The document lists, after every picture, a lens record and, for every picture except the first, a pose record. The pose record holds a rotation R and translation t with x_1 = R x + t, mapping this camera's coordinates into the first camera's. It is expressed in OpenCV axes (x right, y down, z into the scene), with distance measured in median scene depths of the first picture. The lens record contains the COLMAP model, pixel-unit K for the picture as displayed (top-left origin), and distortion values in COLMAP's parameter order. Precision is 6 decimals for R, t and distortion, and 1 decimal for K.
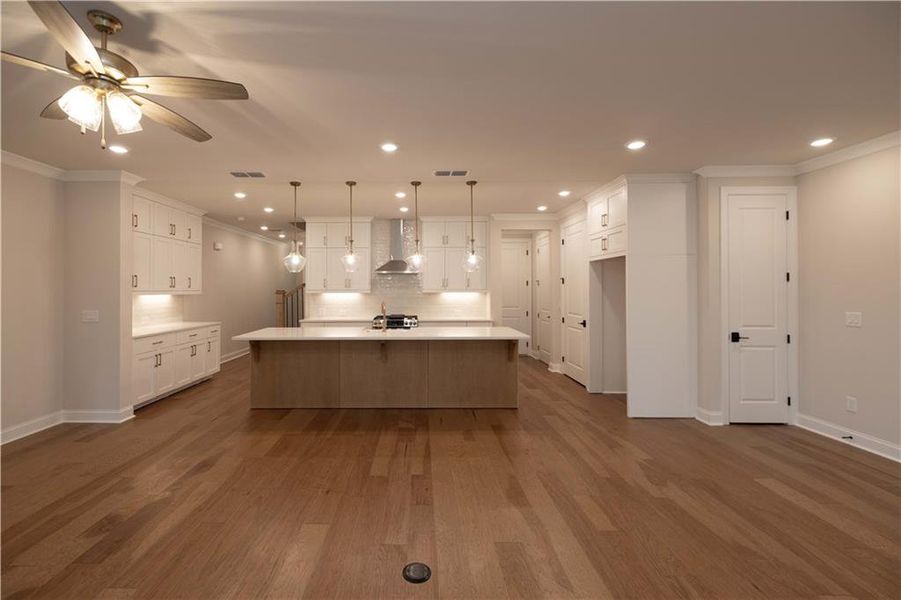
lens RADIAL K [[390.3, 0, 413.1], [0, 390.3, 287.0], [0, 0, 1]] dist [0.000389, 0.000289]
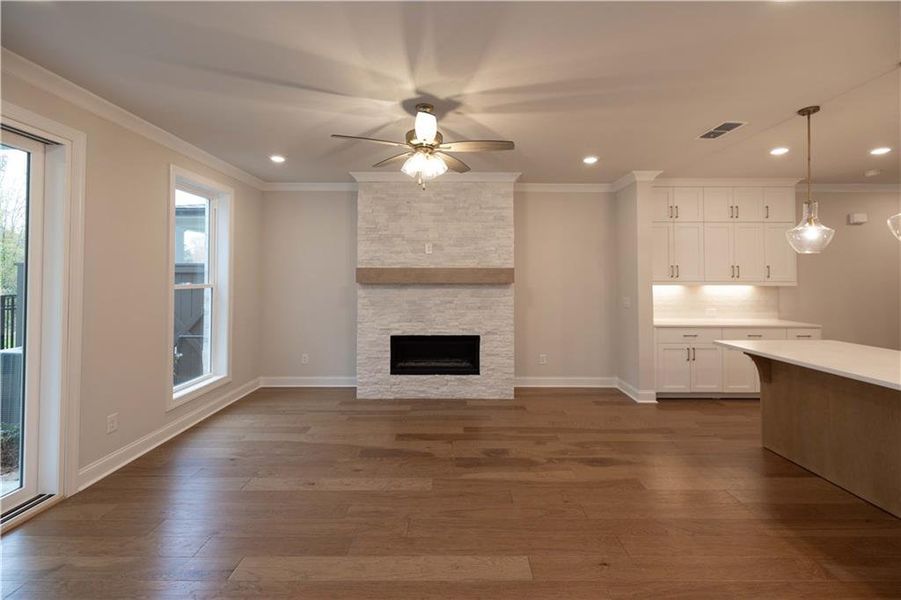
lens RADIAL K [[390.3, 0, 454.8], [0, 390.3, 270.8], [0, 0, 1]] dist [0.000389, 0.000289]
pose [[0.027445, -0.015517, -0.999503, 0.308376], [0.002400, 0.999878, -0.015456, -0.002881], [0.999620, -0.001974, 0.027479, 0.435968]]
